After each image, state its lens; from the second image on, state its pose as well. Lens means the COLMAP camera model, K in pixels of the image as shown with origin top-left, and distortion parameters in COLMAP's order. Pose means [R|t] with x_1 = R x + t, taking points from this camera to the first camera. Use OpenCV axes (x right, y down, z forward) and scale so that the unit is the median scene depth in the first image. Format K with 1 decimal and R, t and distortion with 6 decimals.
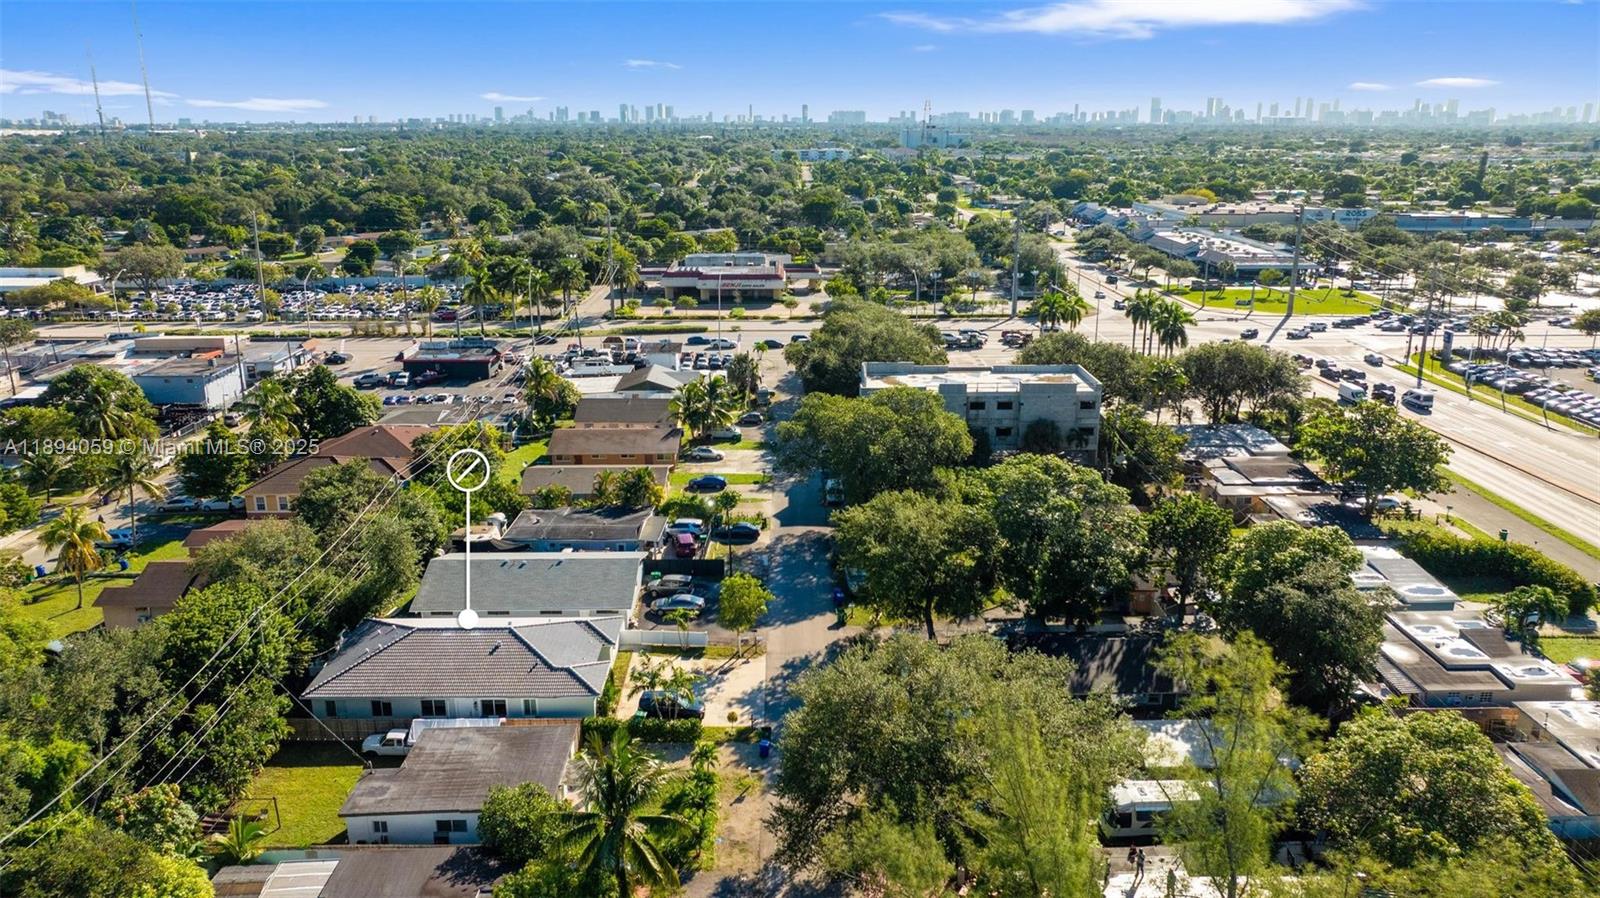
lens RADIAL K [[1113.7, 0, 800.0], [0, 1113.7, 449.0], [0, 0, 1]] dist [-0.066775, 0.068561]
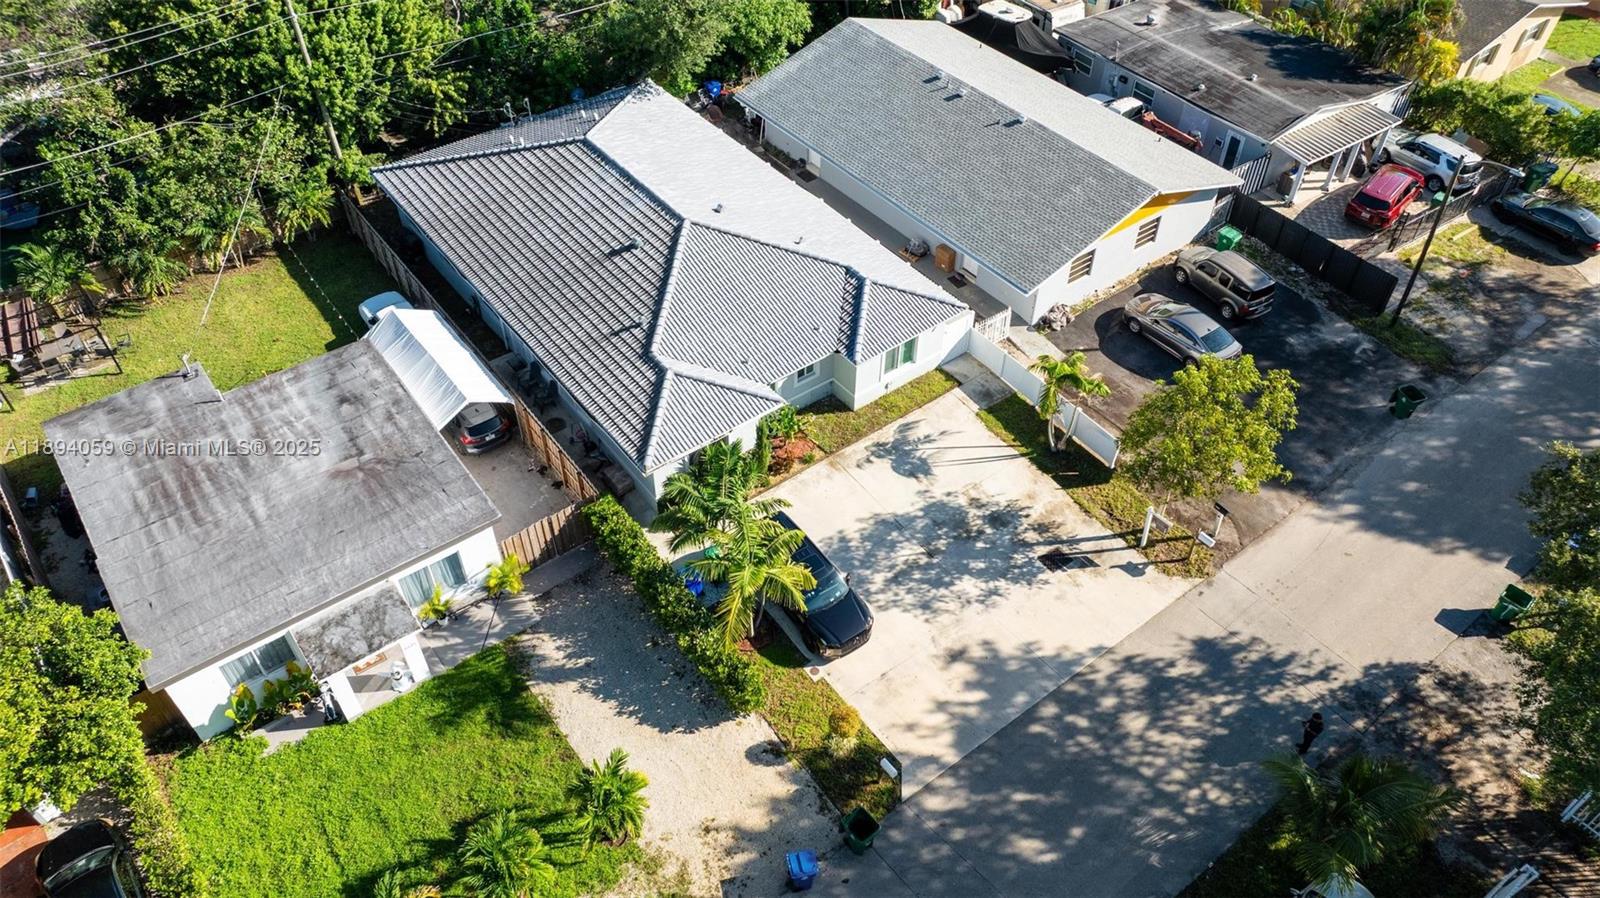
lens RADIAL K [[1112.5, 0, 800.0], [0, 1112.5, 449.0], [0, 0, 1]] dist [-0.031516, -0.000185]
pose [[0.603152, 0.567419, -0.560573, 0.070568], [-0.235511, 0.798159, 0.554506, -0.024804], [0.762064, -0.202431, 0.615045, 0.669137]]
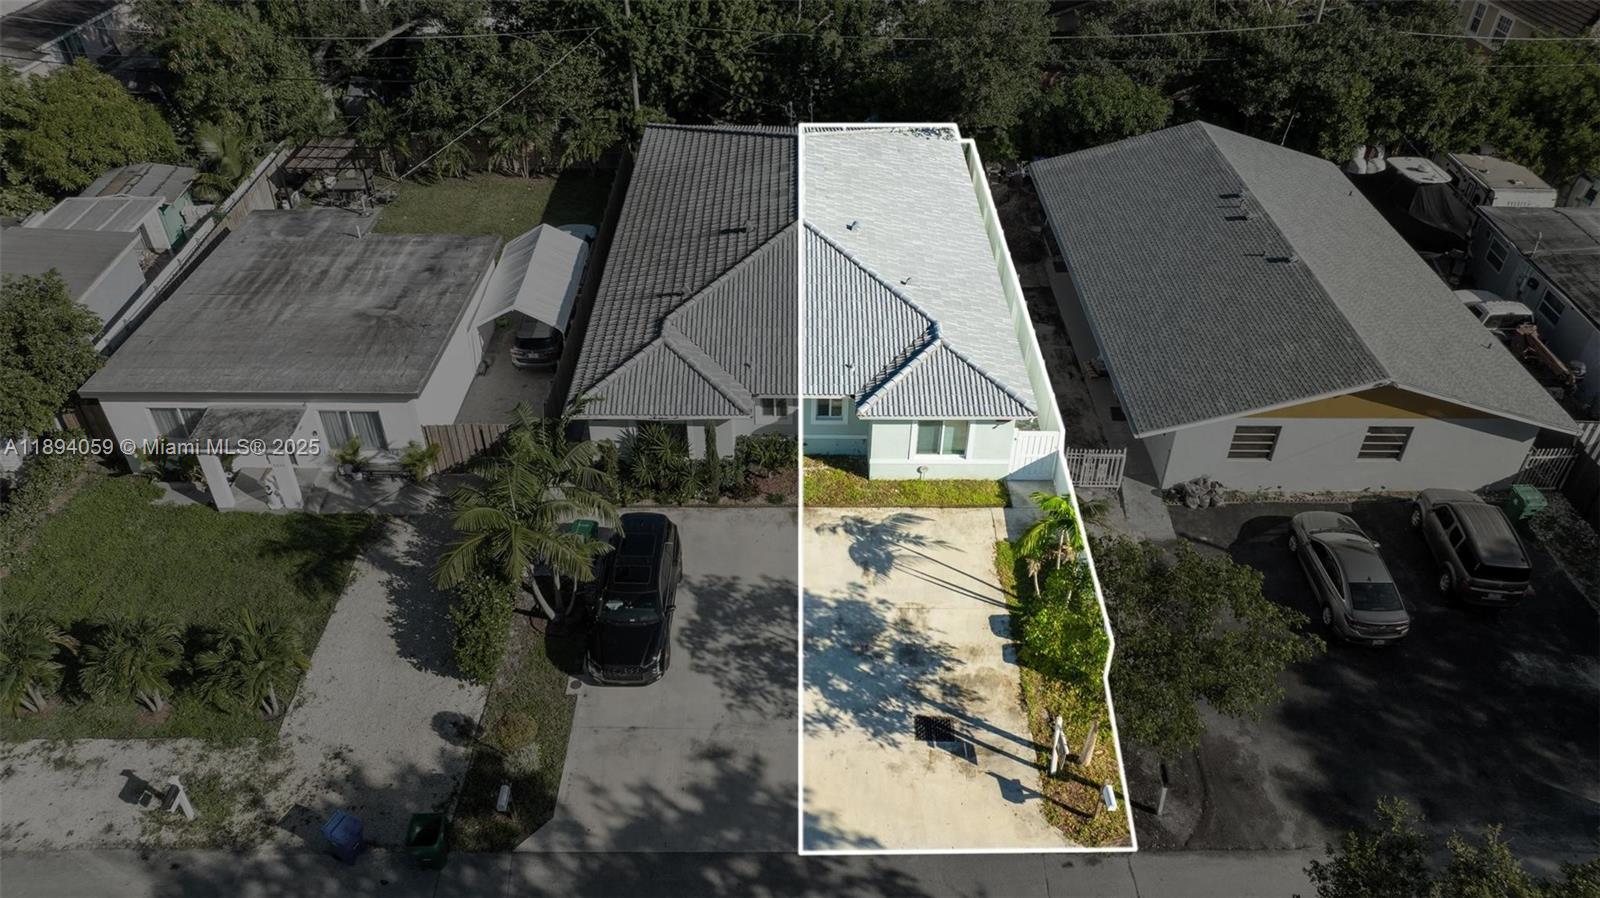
lens RADIAL K [[1113.7, 0, 800.0], [0, 1113.7, 449.0], [0, 0, 1]] dist [-0.066775, 0.068561]
pose [[0.001102, 0.612519, -0.790455, 0.112484], [-0.289594, 0.756780, 0.586020, -0.016297], [0.957149, 0.228265, 0.178216, 0.859039]]
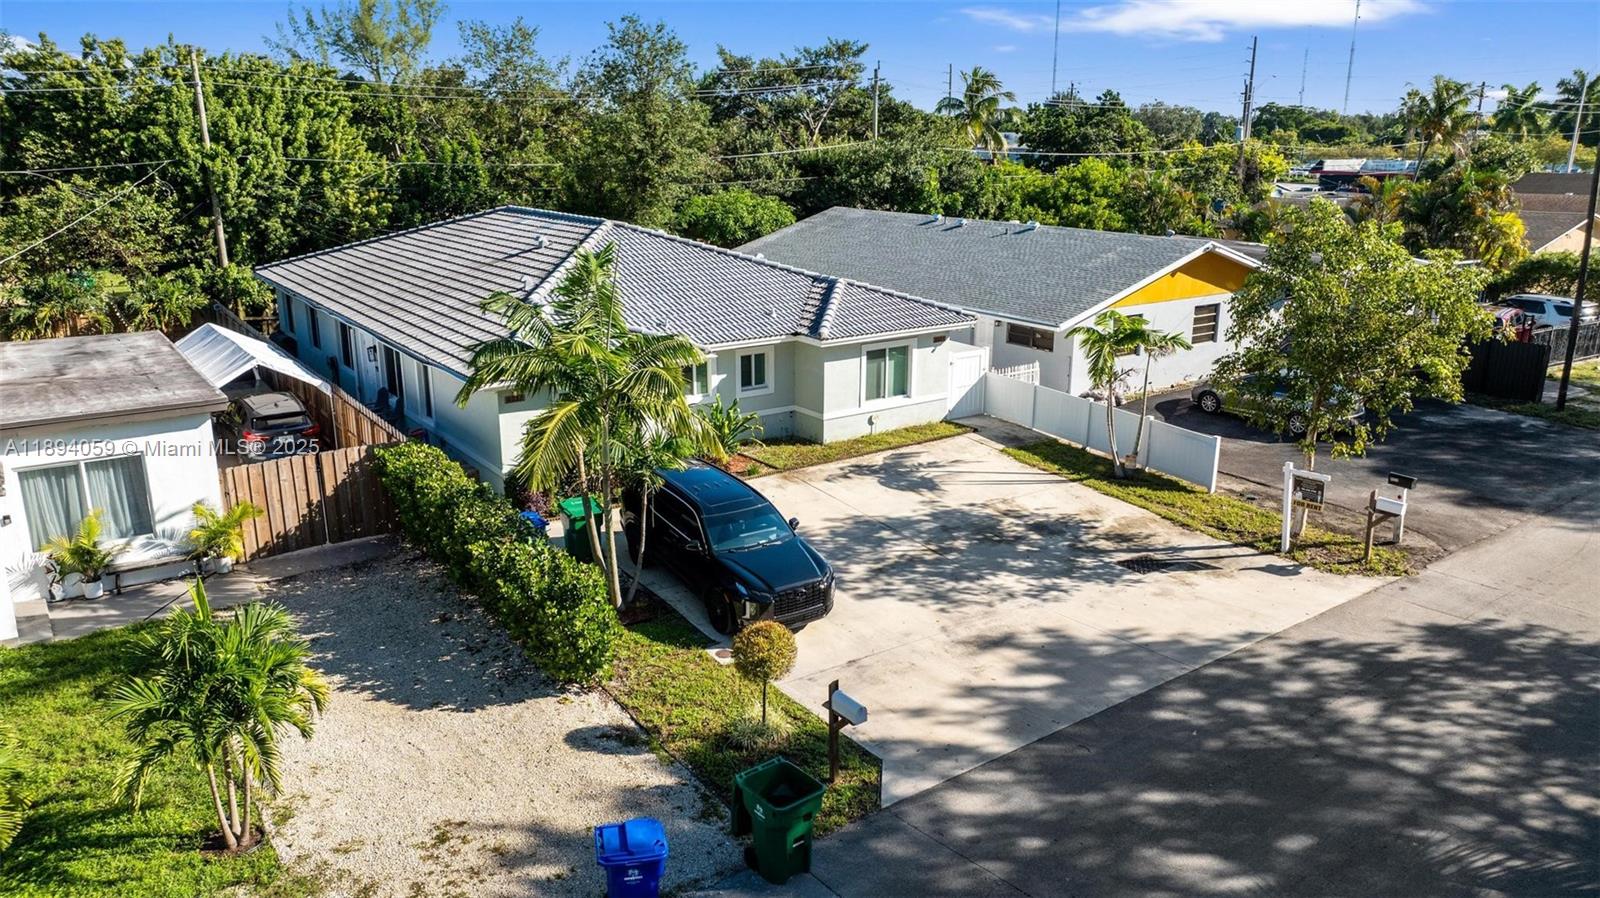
lens RADIAL K [[1113.7, 0, 800.0], [0, 1113.7, 449.0], [0, 0, 1]] dist [-0.066775, 0.068561]
pose [[0.592140, 0.233987, -0.771116, 0.061328], [-0.238065, 0.964999, 0.110009, 0.161755], [0.769867, 0.118435, 0.627119, 0.757040]]
